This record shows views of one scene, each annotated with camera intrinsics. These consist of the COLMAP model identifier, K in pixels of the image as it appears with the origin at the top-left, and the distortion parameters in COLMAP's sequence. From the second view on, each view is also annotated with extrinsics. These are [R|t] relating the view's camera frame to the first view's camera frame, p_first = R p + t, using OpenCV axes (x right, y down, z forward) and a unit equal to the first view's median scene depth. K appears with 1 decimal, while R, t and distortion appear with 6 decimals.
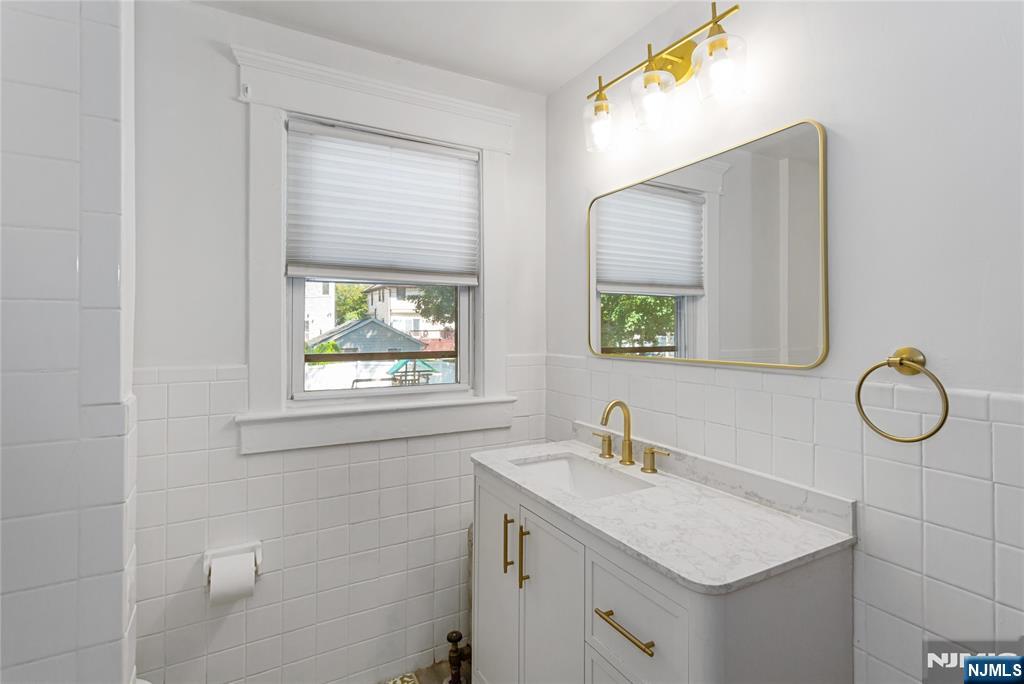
lens RADIAL K [[505.1, 0, 513.6], [0, 505.1, 321.3], [0, 0, 1]] dist [-0.000751, 0.000199]
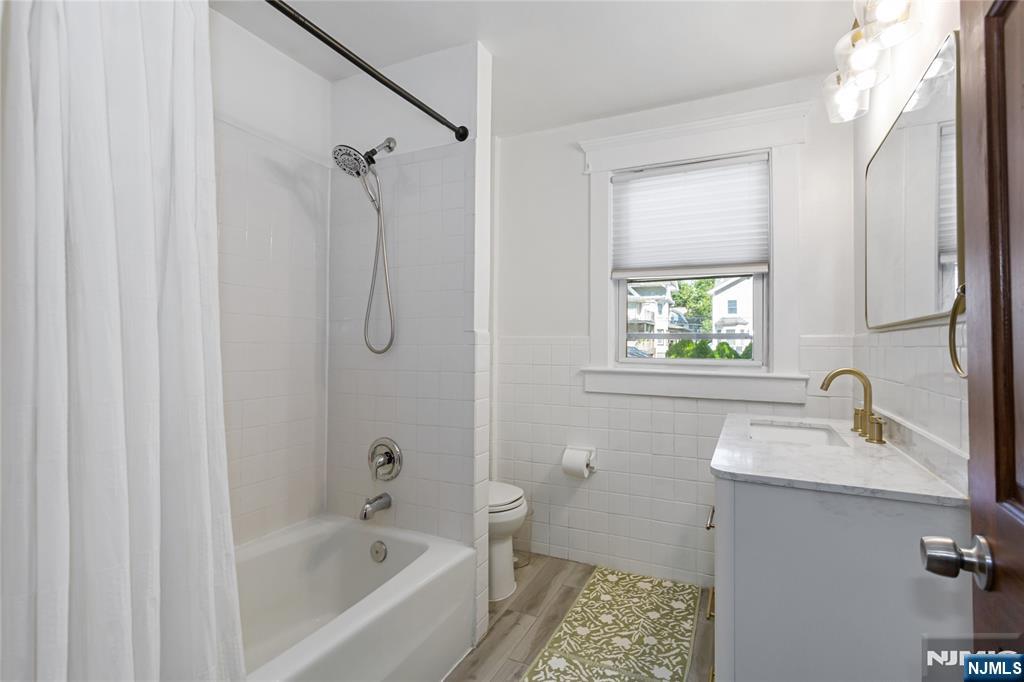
lens RADIAL K [[485.0, 0, 512.0], [0, 485.0, 341.0], [0, 0, 1]] dist [-0.000913, -0.000057]
pose [[0.564476, -0.002315, -0.825446, 0.577134], [-0.003543, 0.999980, -0.005228, 0.103821], [0.825442, 0.005875, 0.564457, -0.070811]]
